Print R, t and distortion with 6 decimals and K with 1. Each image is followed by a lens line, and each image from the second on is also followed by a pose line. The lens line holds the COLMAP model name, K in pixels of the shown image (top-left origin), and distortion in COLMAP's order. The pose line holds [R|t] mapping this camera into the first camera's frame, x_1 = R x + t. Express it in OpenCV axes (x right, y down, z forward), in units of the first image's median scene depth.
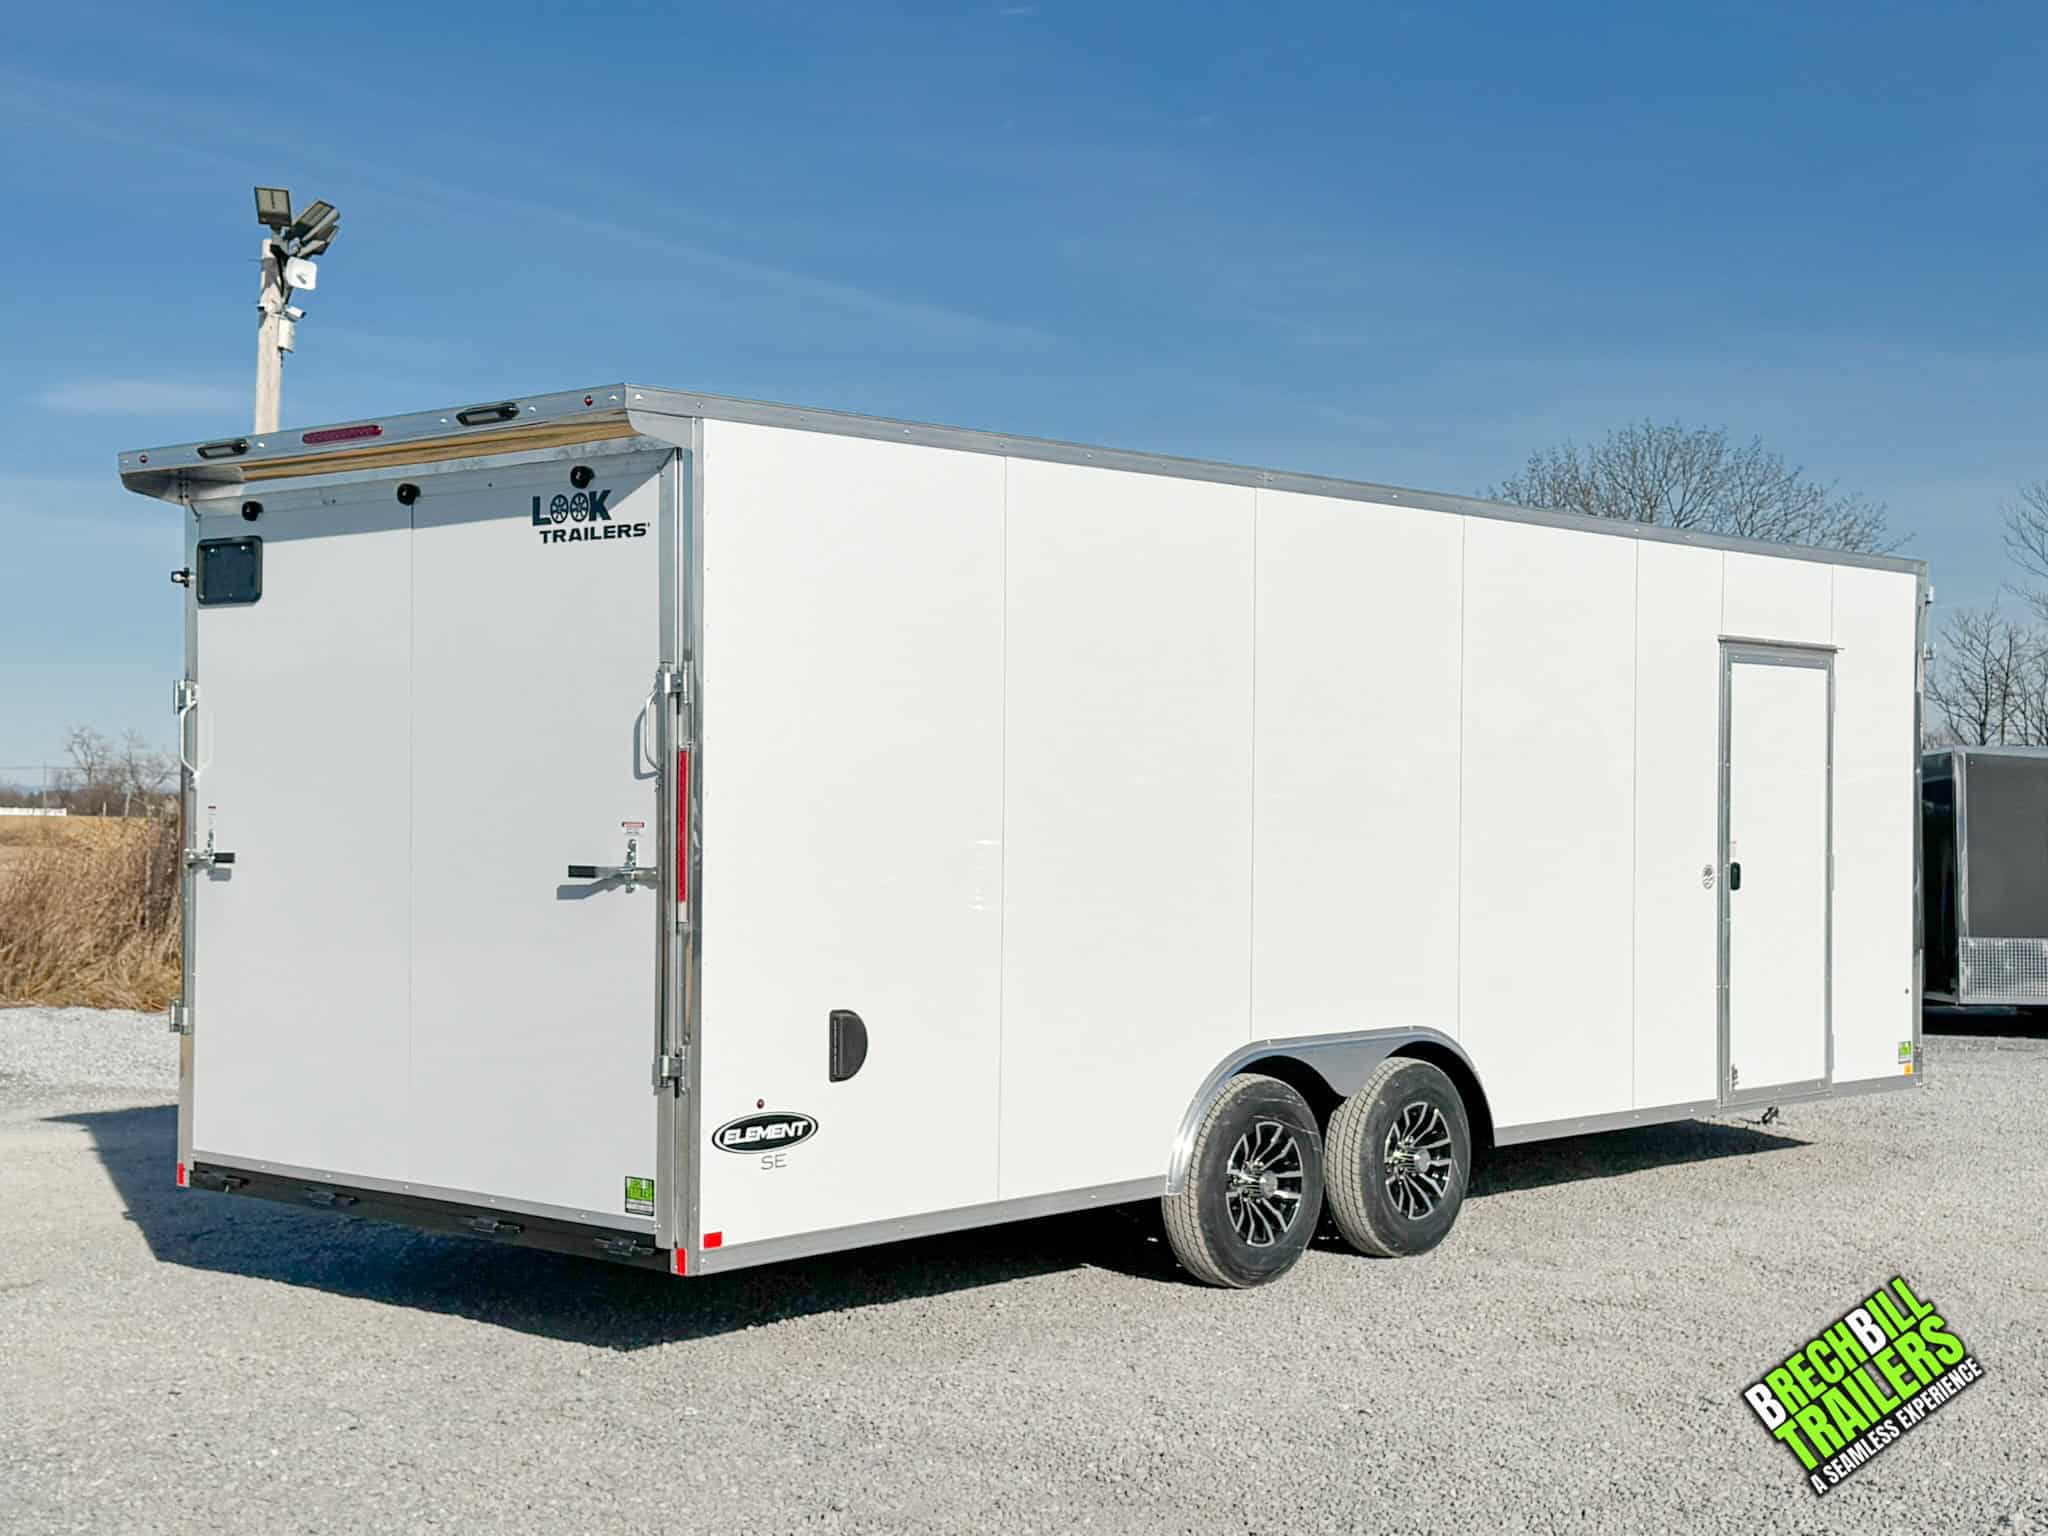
lens RADIAL K [[2849.2, 0, 1024.0], [0, 2849.2, 768.0], [0, 0, 1]] dist [0.145920, -0.124619]
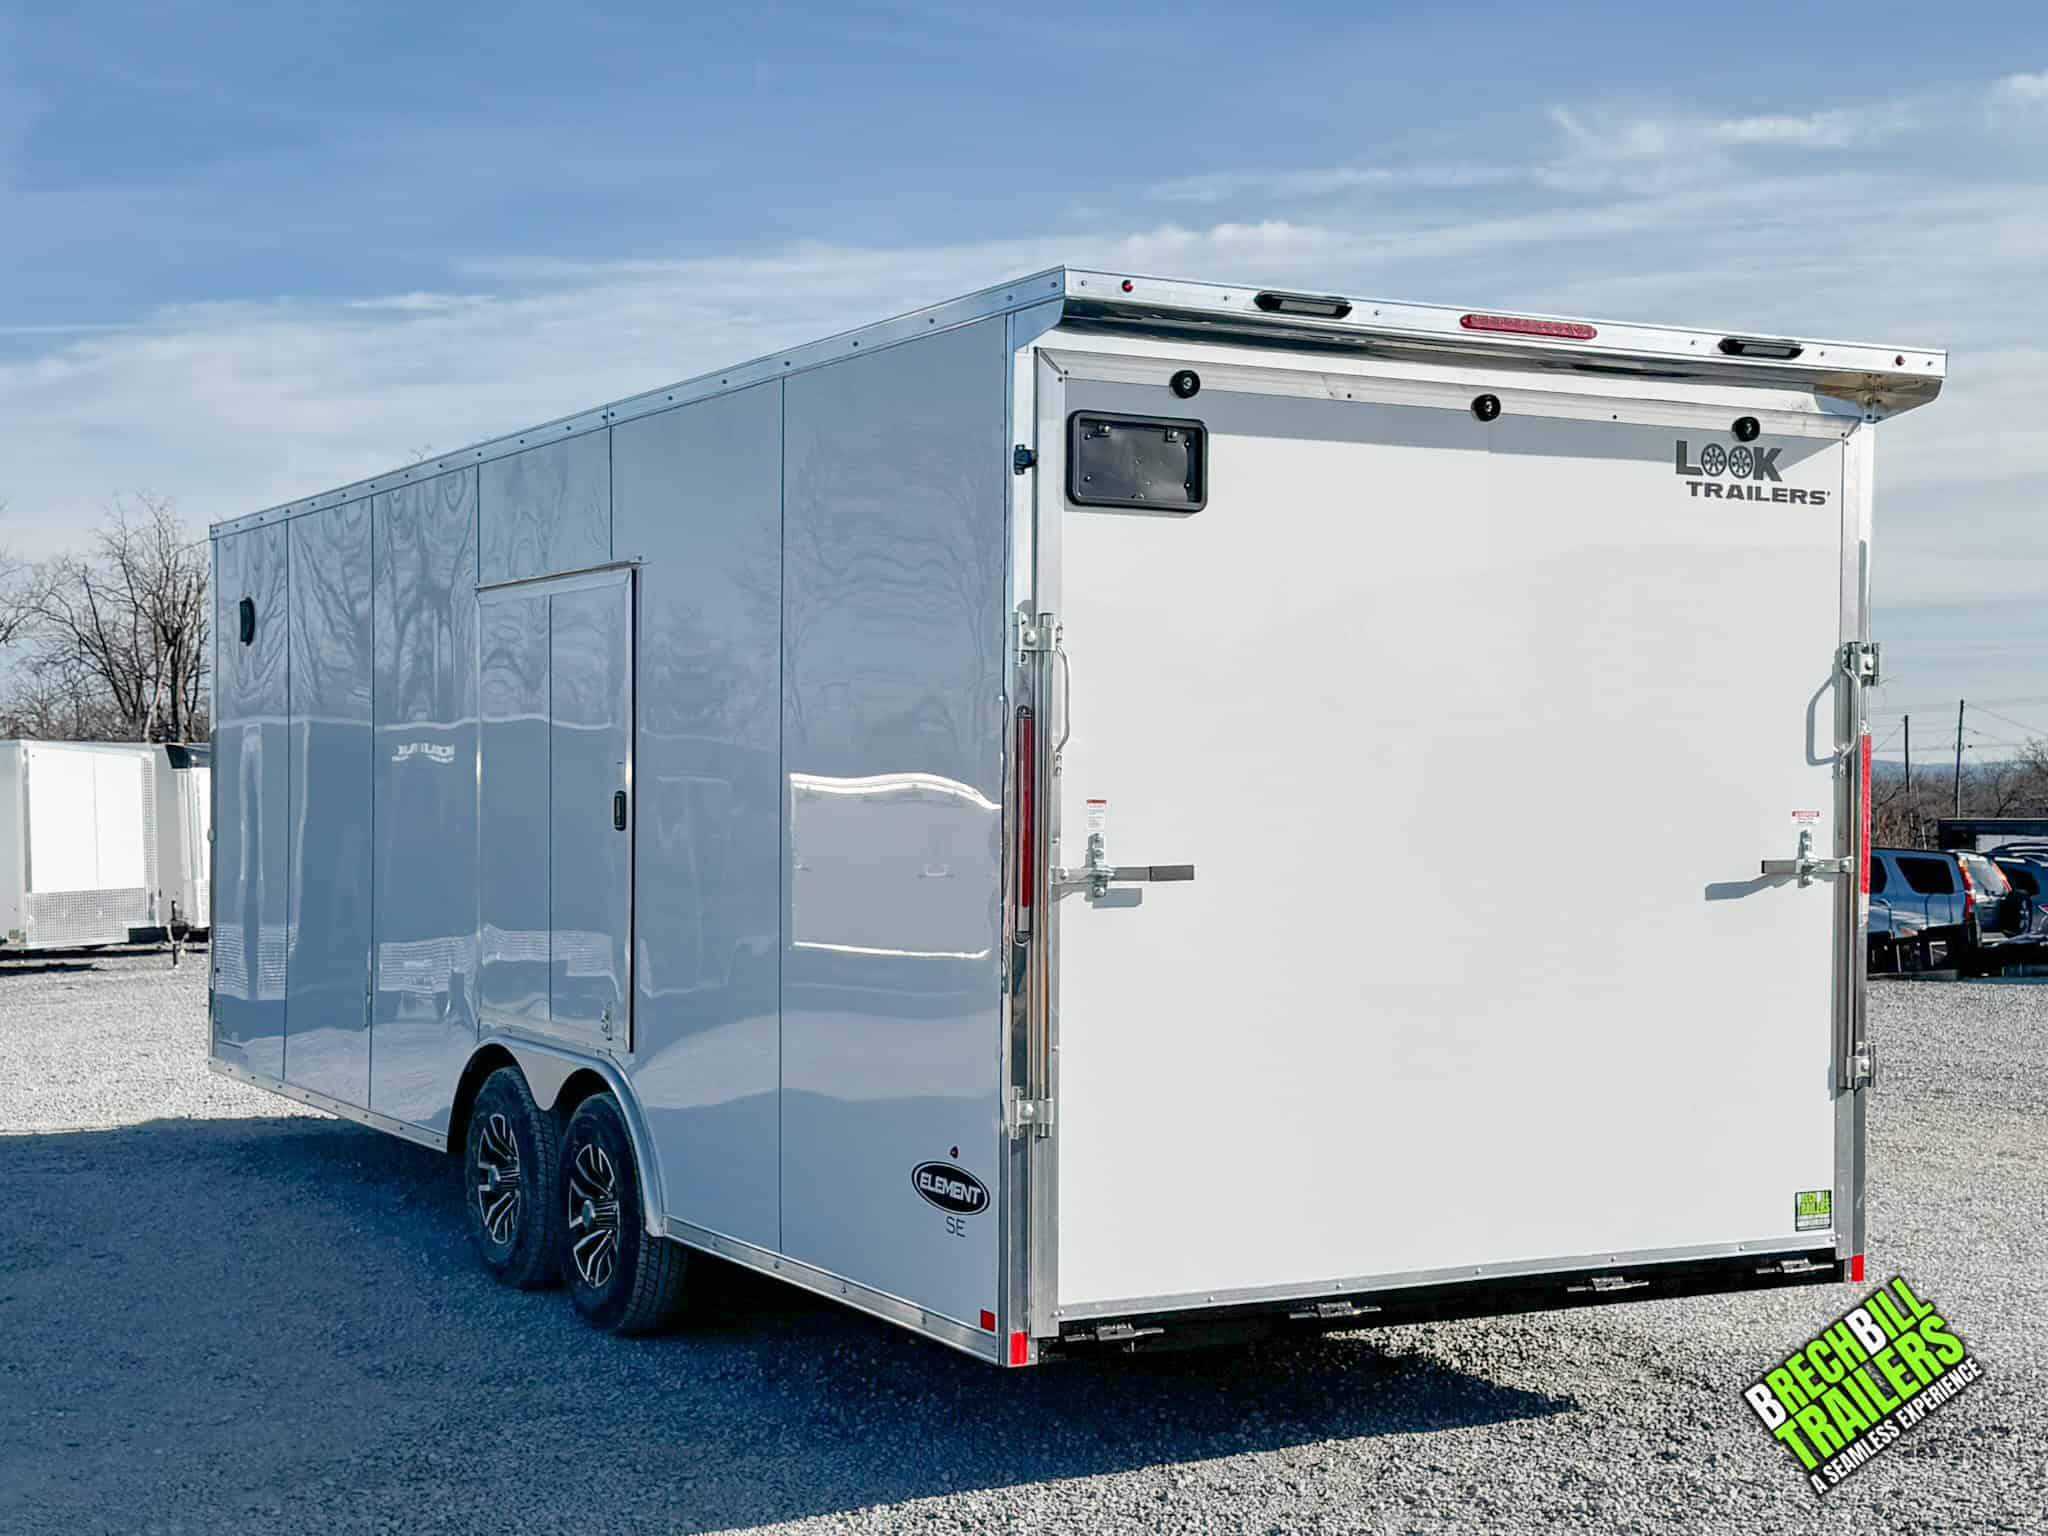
lens RADIAL K [[2849.2, 0, 1024.0], [0, 2849.2, 768.0], [0, 0, 1]] dist [0.145920, -0.124619]
pose [[0.312353, -0.003755, 0.949959, -0.948297], [-0.011943, 0.999898, 0.007879, 0.000429], [-0.949891, -0.013806, 0.312276, 0.813791]]
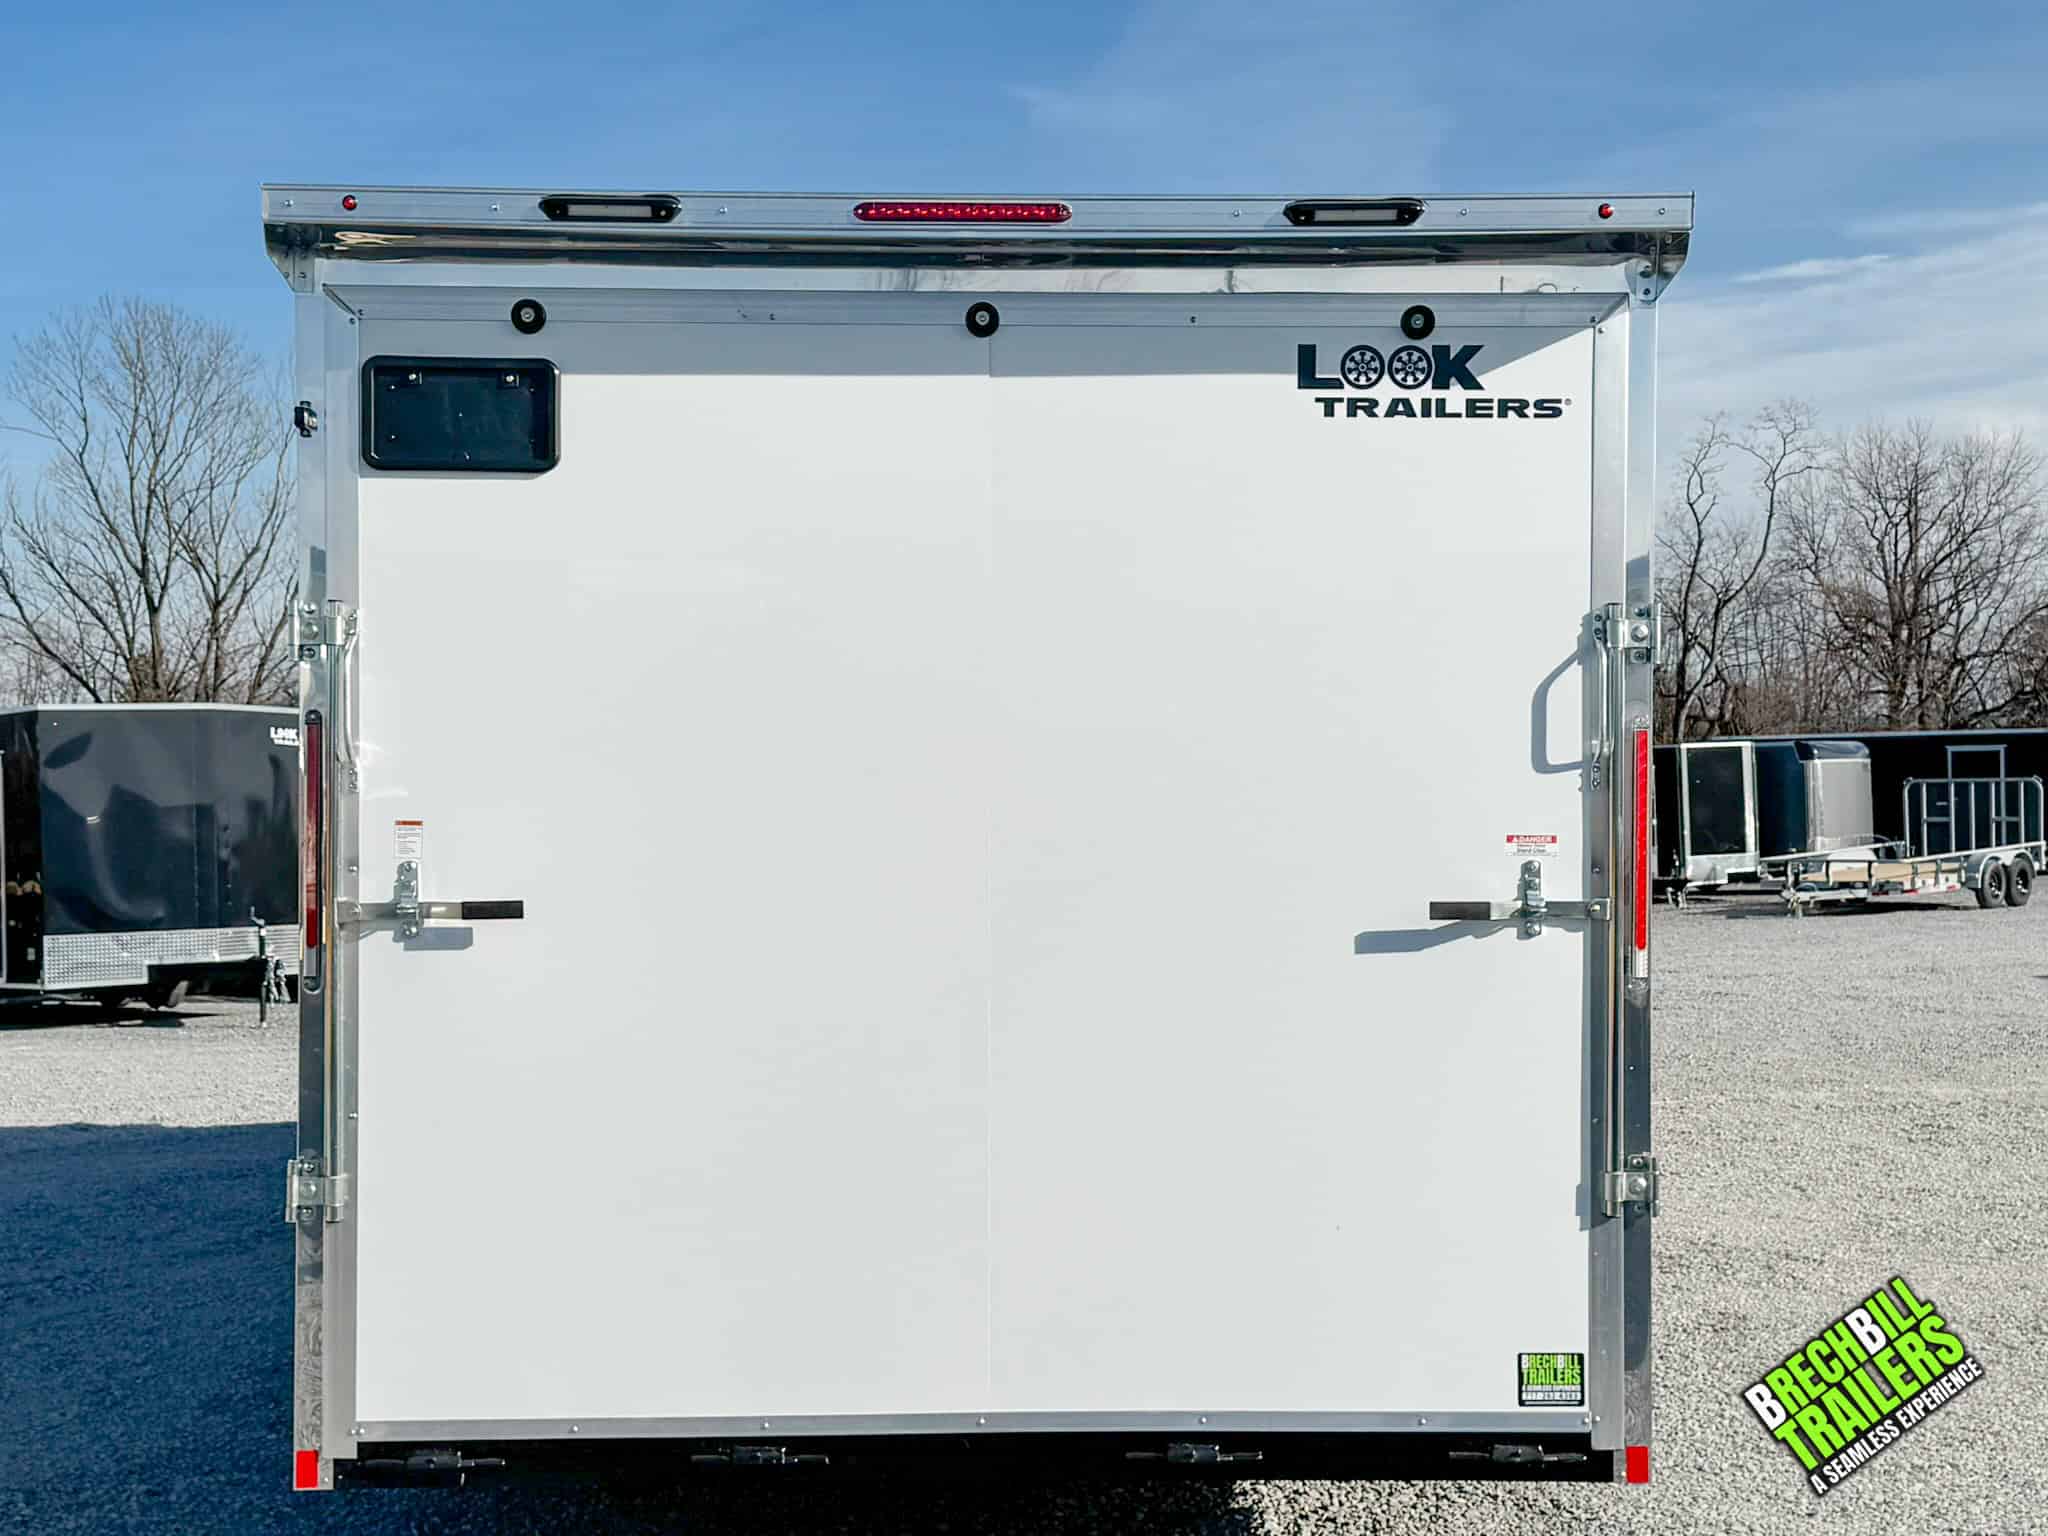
lens RADIAL K [[2849.2, 0, 1024.0], [0, 2849.2, 768.0], [0, 0, 1]] dist [0.145920, -0.124619]
pose [[0.716195, -0.011929, 0.697798, -0.602310], [-0.001906, 0.999817, 0.019049, -0.008688], [-0.697898, -0.014973, 0.716041, 0.509008]]
